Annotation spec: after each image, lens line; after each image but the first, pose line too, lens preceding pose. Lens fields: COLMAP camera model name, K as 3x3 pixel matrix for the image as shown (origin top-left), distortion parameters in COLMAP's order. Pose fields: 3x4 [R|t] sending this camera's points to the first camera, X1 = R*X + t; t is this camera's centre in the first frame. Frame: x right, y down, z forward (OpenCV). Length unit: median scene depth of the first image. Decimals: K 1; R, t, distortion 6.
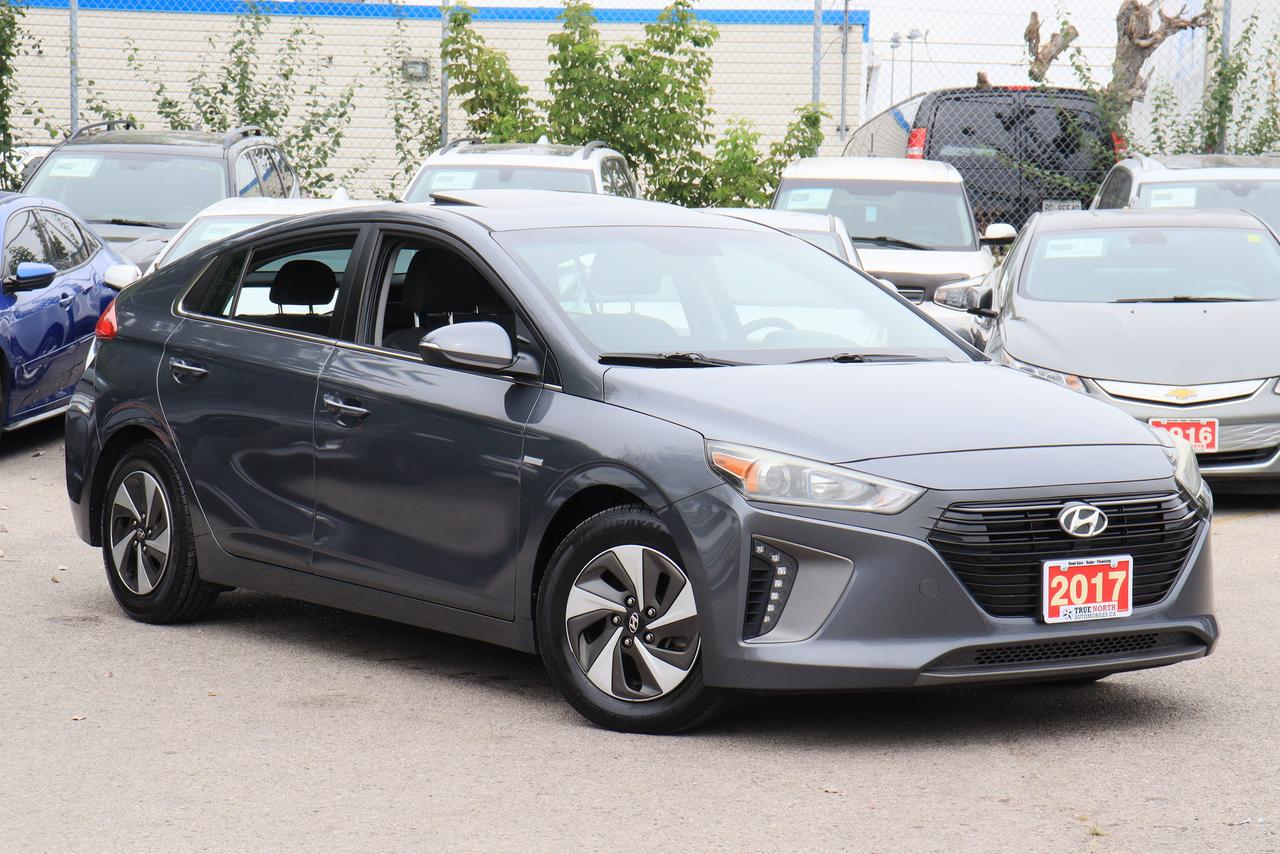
lens RADIAL K [[3069.1, 0, 634.2], [0, 3069.1, 425.4], [0, 0, 1]] dist [0.556263, 0.000000]
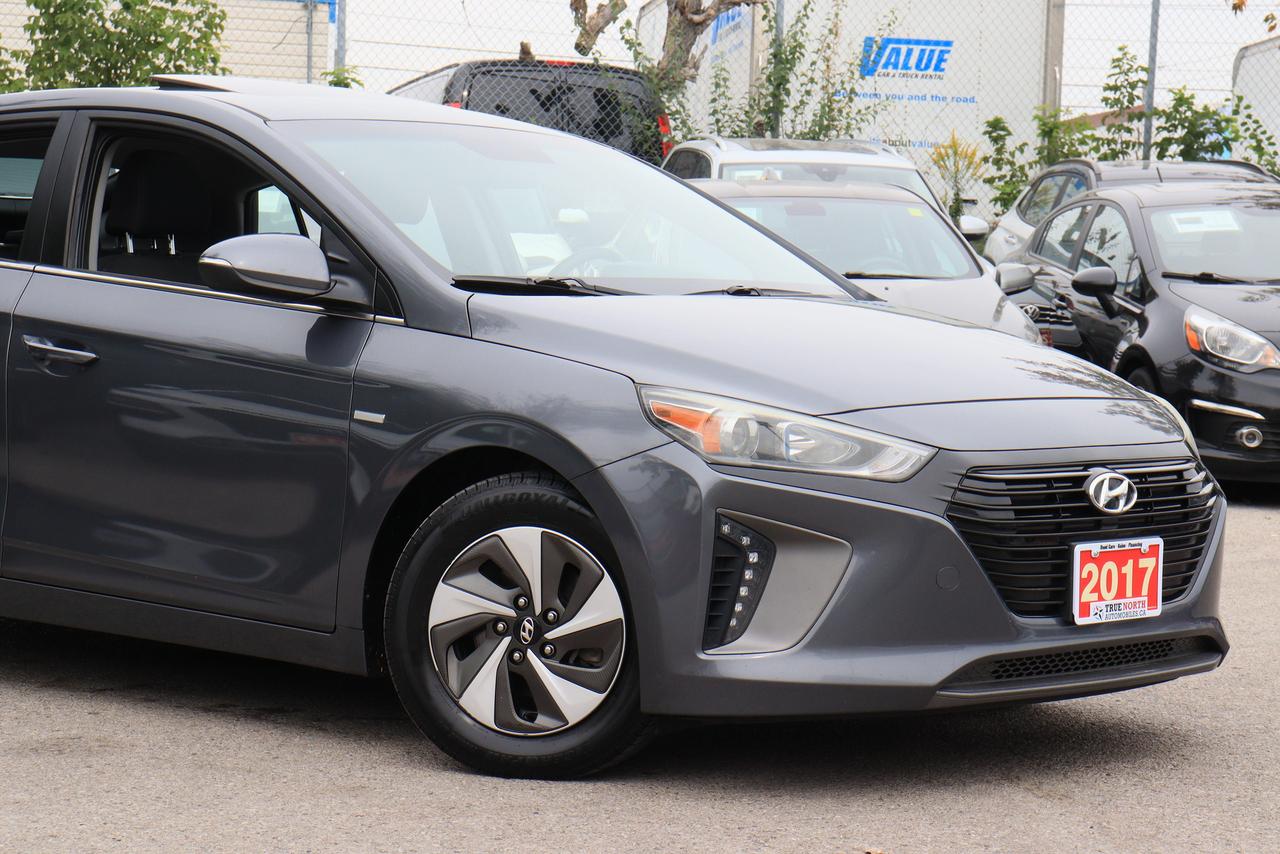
lens RADIAL K [[3161.0, 0, 647.7], [0, 3161.0, 427.2], [0, 0, 1]] dist [0.551919, 0.000000]
pose [[0.978718, 0.004740, 0.205154, -0.128890], [-0.002956, 0.999955, -0.009005, 0.021420], [-0.205188, 0.008207, 0.978688, 0.237378]]
